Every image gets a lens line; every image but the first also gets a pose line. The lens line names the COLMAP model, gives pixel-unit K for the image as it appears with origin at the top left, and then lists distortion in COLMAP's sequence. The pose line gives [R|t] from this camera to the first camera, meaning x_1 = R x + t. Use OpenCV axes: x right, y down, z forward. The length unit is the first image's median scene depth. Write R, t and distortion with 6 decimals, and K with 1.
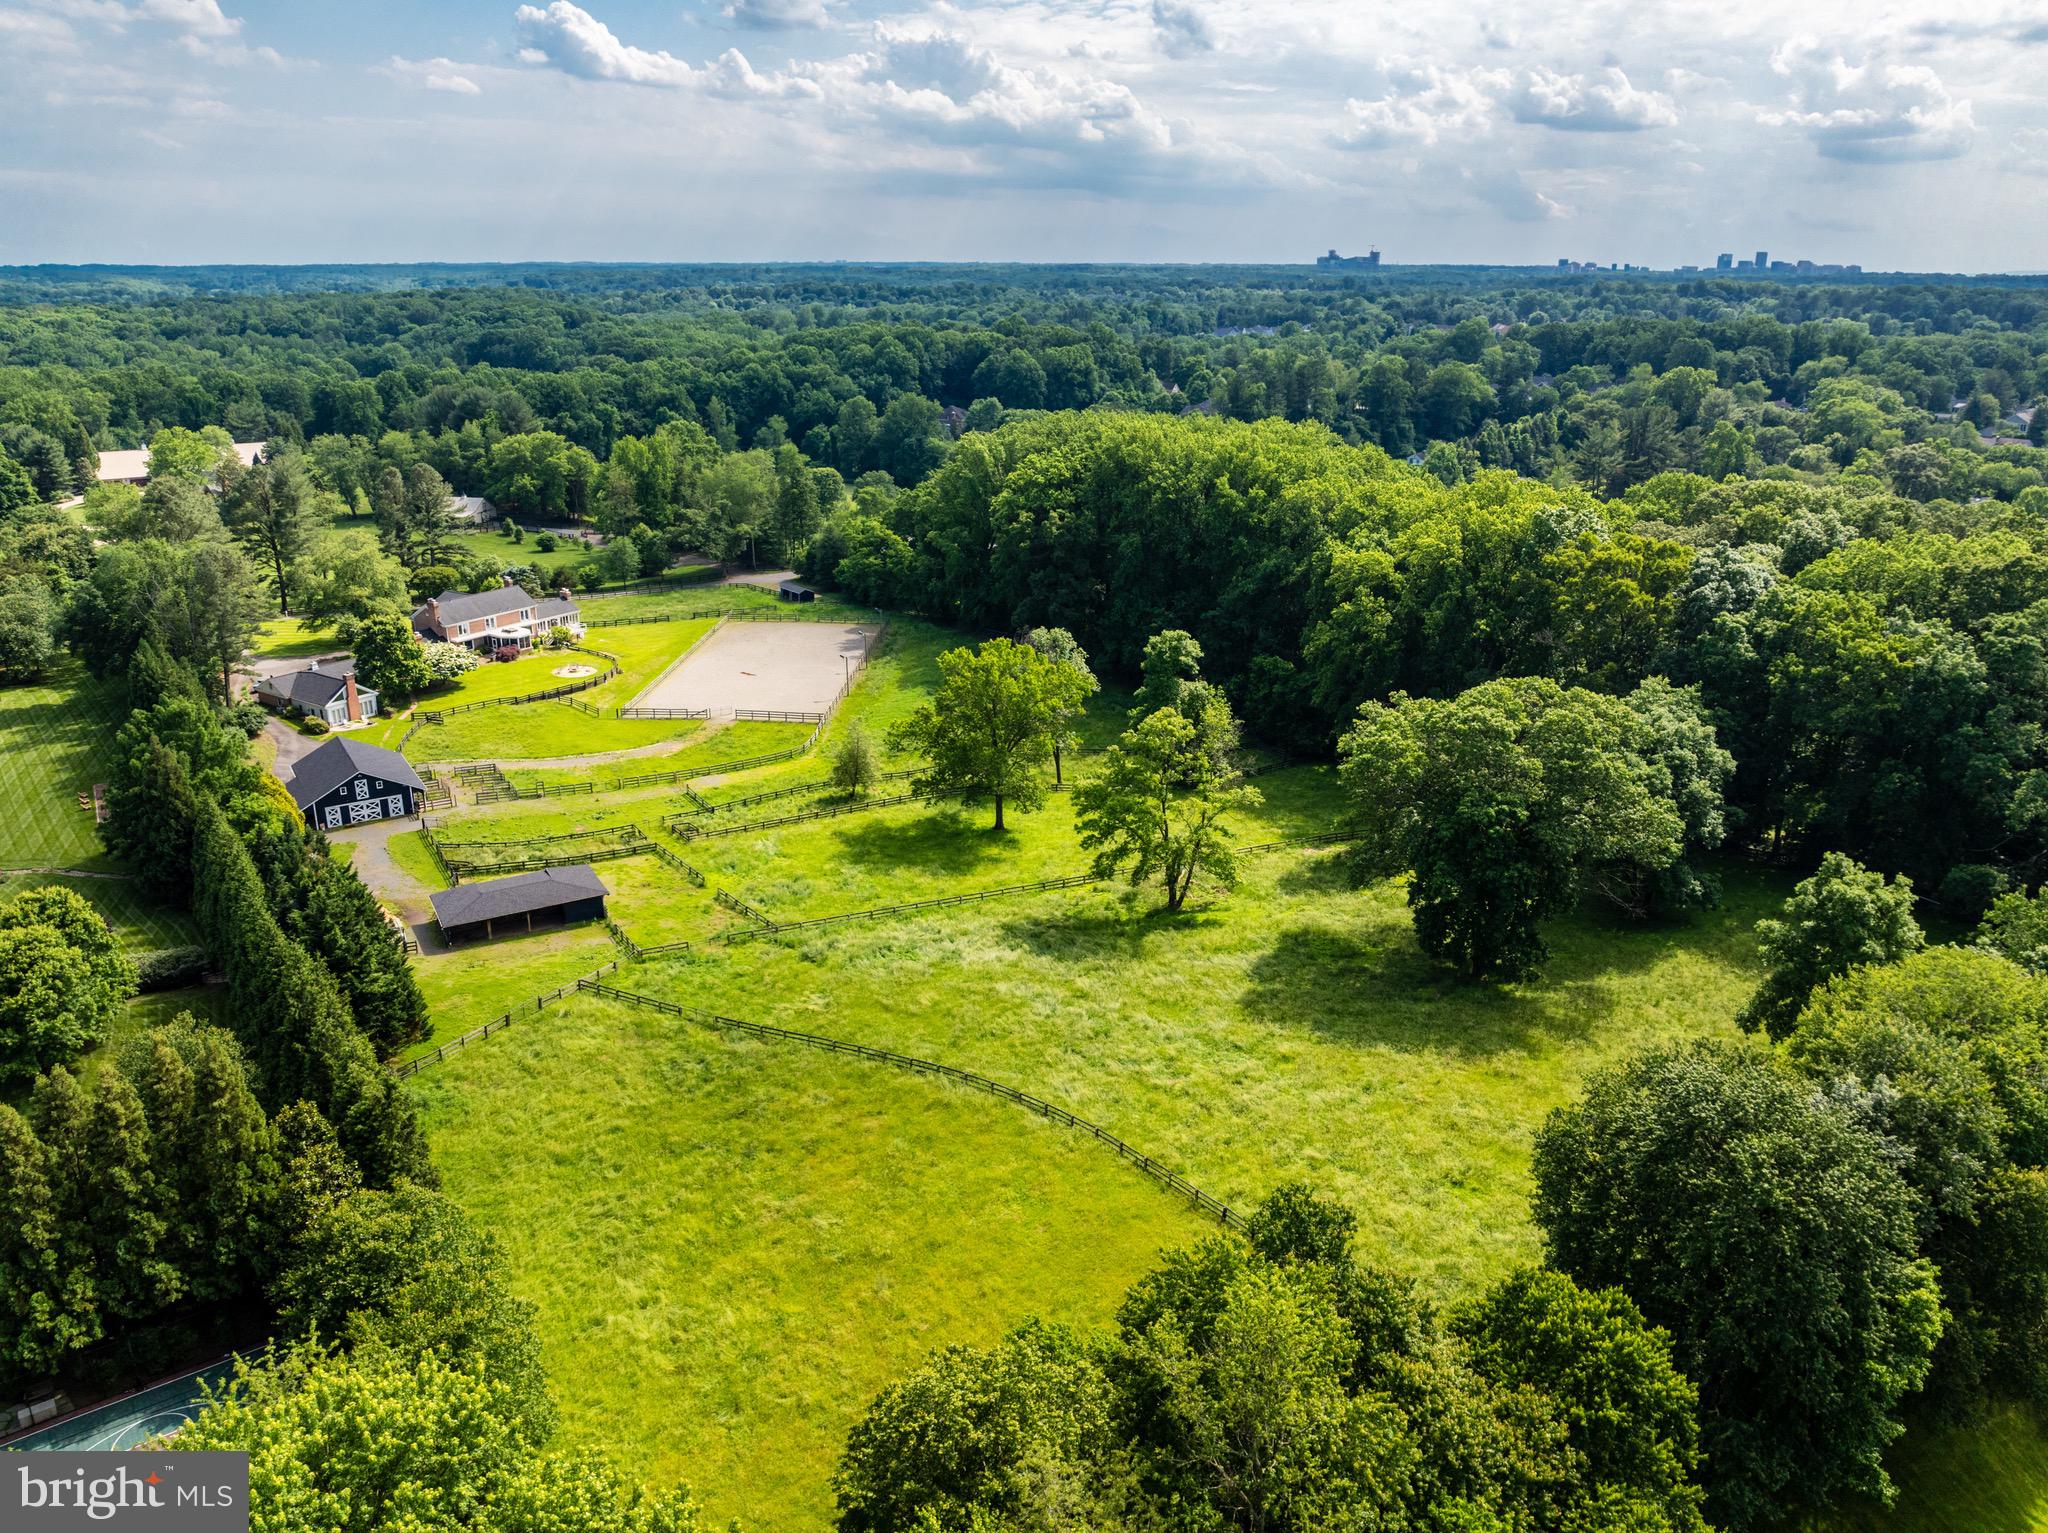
lens RADIAL K [[1458.8, 0, 1050.4], [0, 1458.8, 768.4], [0, 0, 1]] dist [-0.049868, -0.004305]
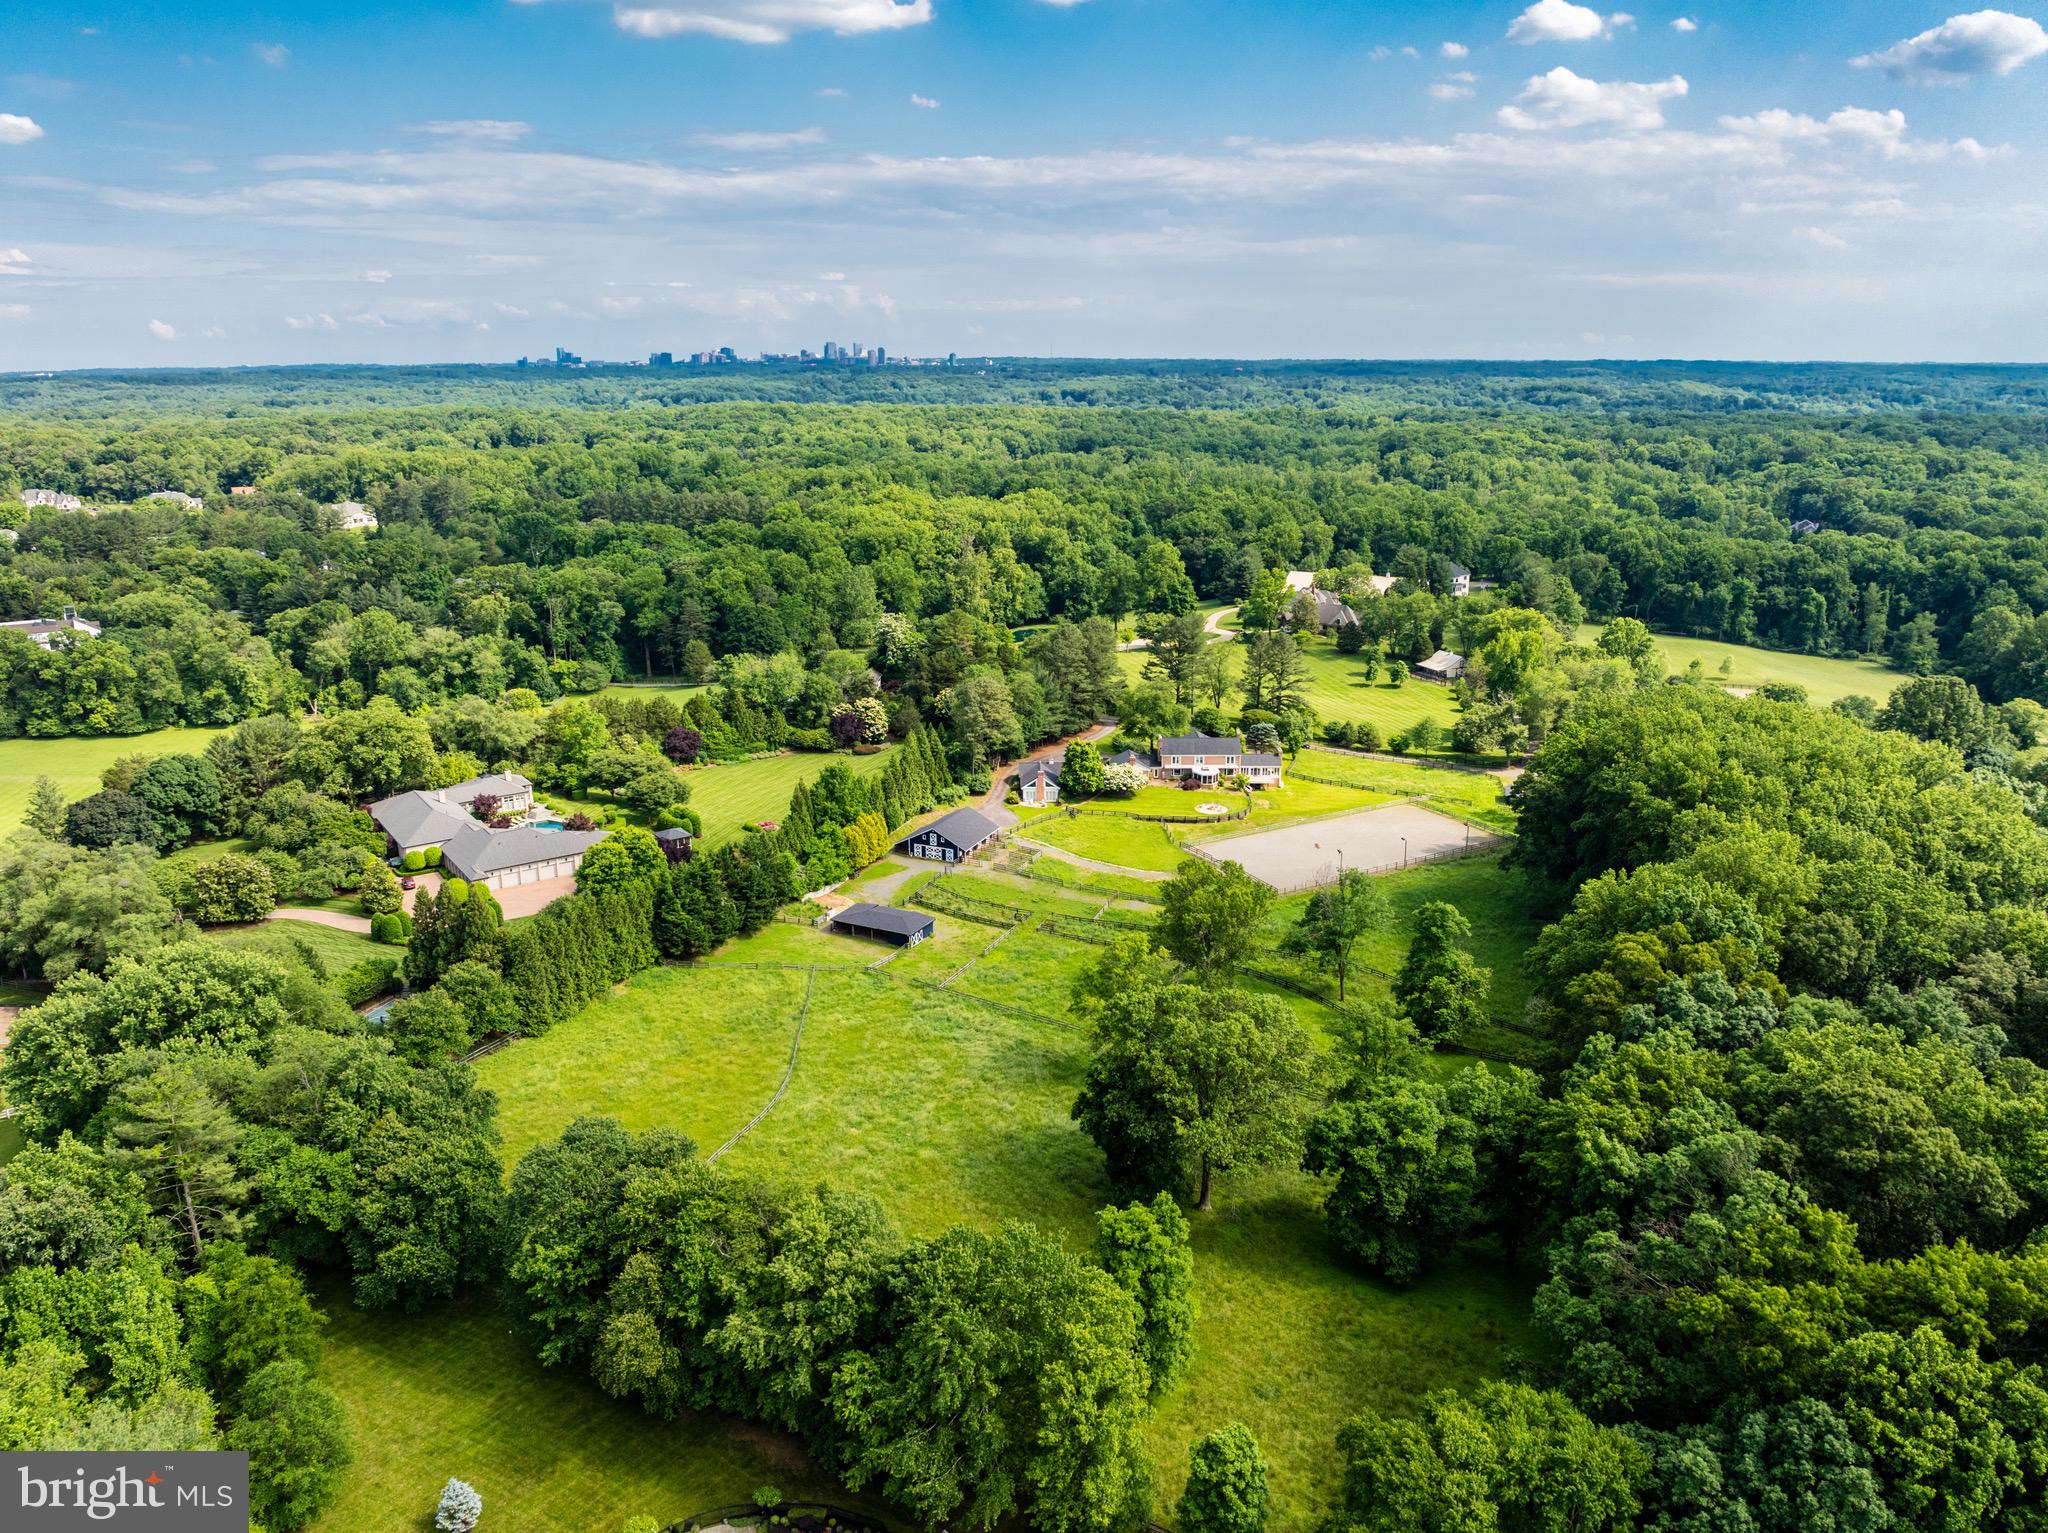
lens RADIAL K [[1447.6, 0, 1024.0], [0, 1447.6, 766.5], [0, 0, 1]] dist [-0.031710, -0.010709]
pose [[0.520190, 0.217069, -0.826005, 0.776759], [-0.267081, 0.959999, 0.084083, -0.194504], [0.811215, 0.176871, 0.557357, 0.116235]]
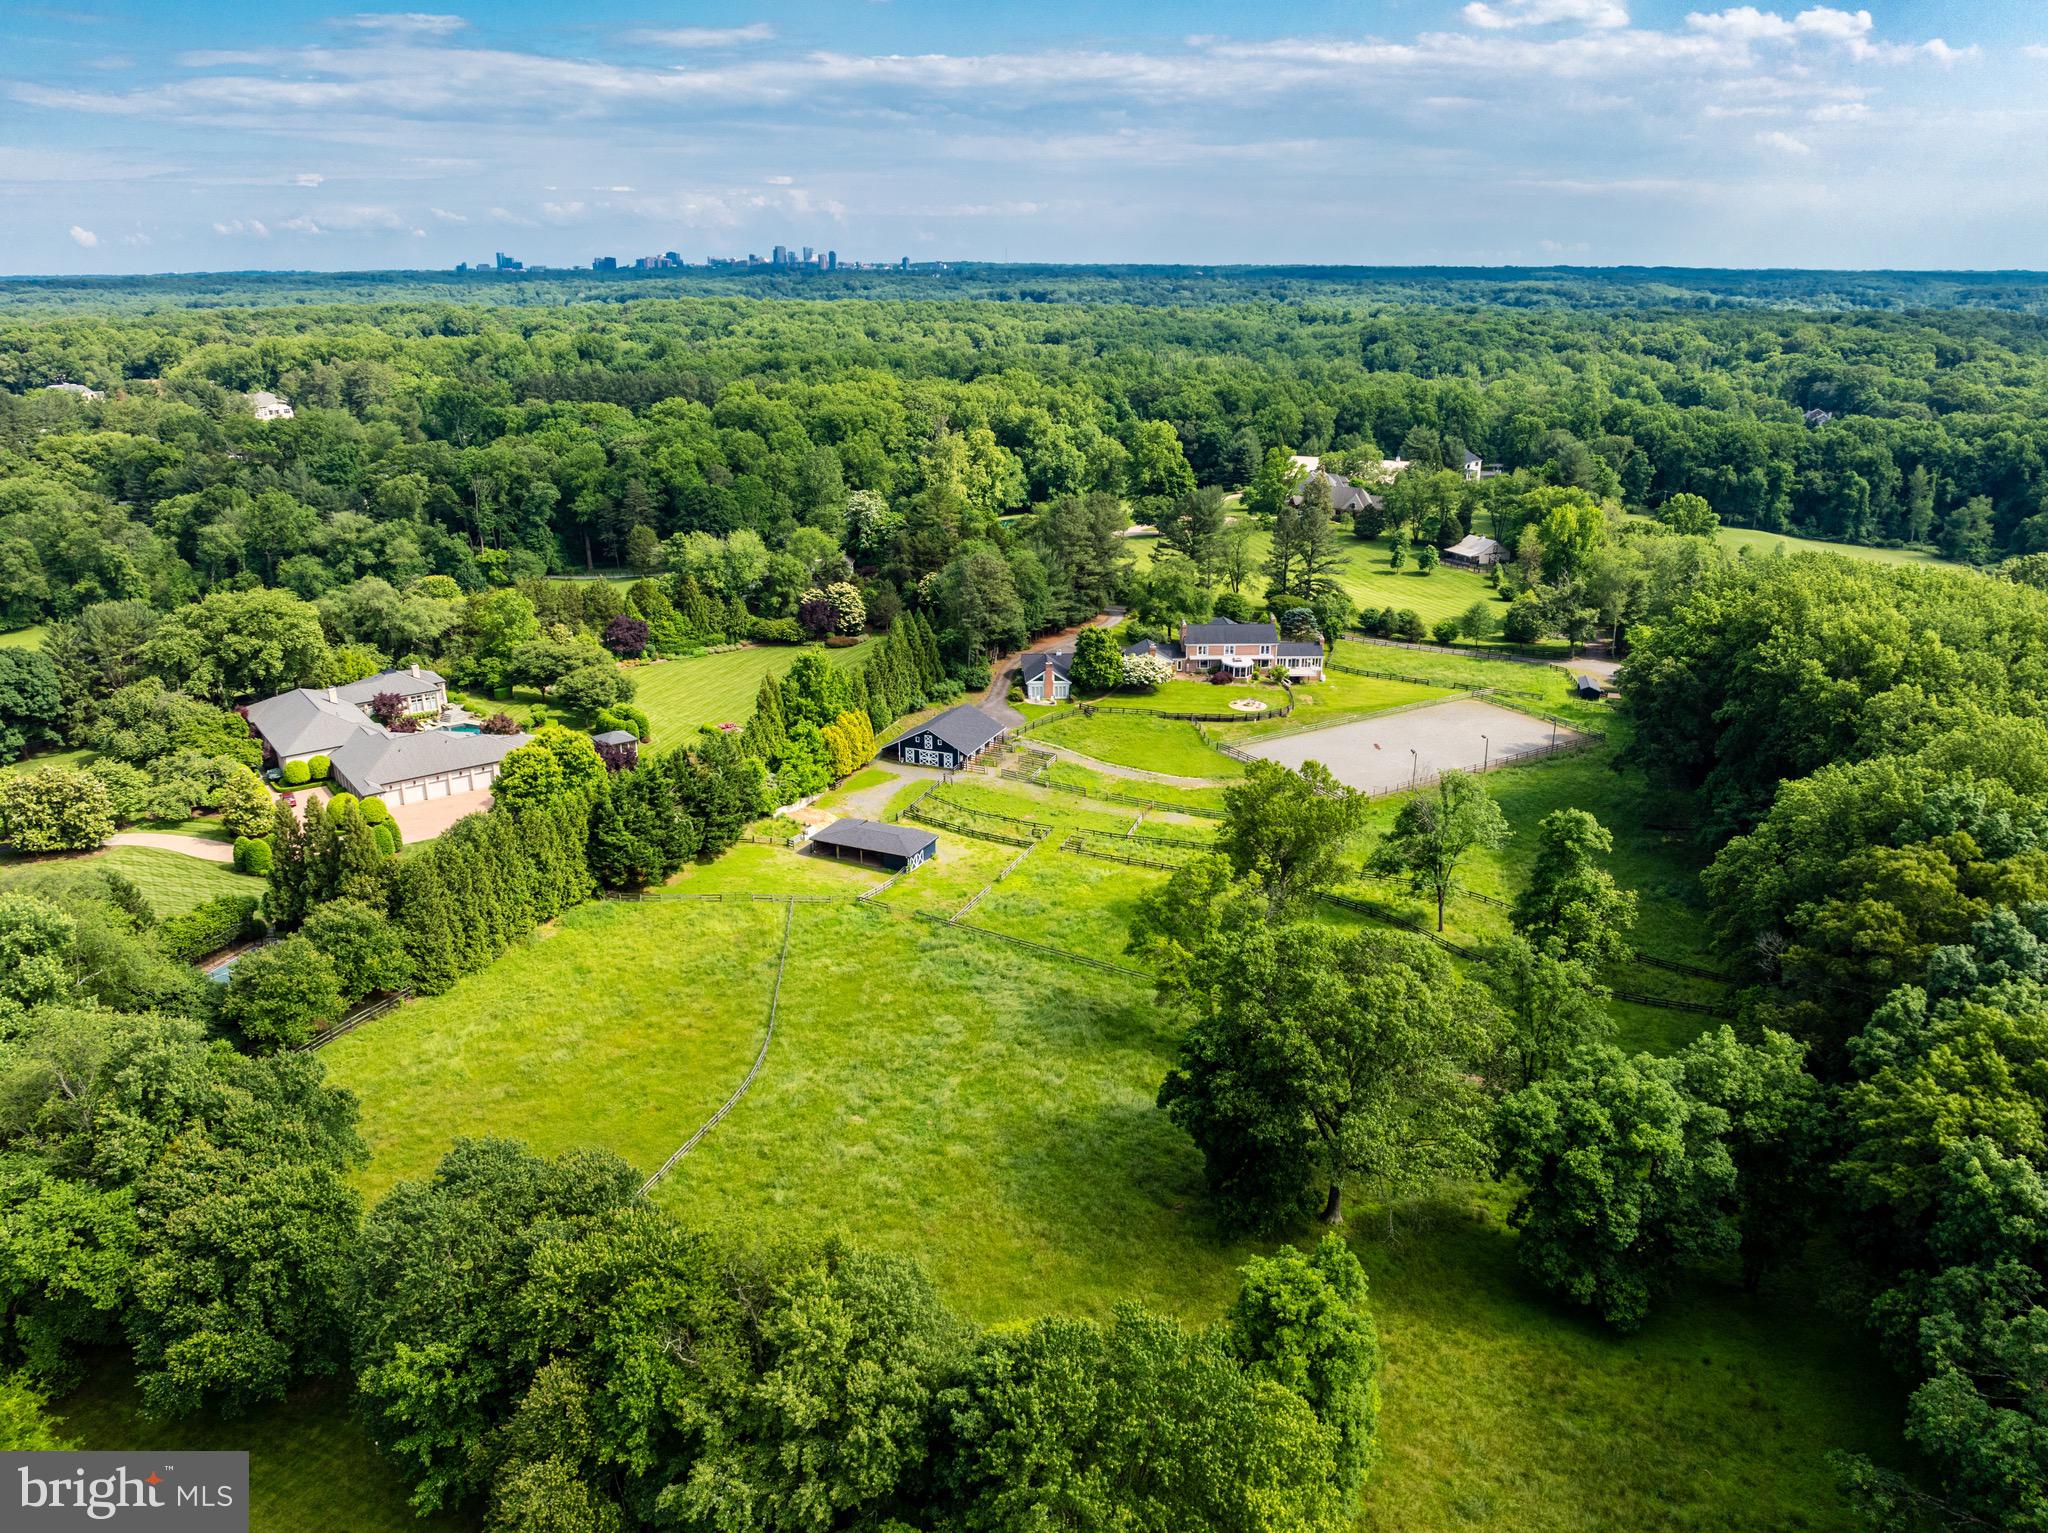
lens RADIAL K [[1447.6, 0, 1024.0], [0, 1447.6, 766.5], [0, 0, 1]] dist [-0.031710, -0.010709]
pose [[0.546109, 0.260209, -0.796276, 0.574656], [-0.262464, 0.955823, 0.132341, -0.142906], [0.795536, 0.136722, 0.590279, 0.208367]]
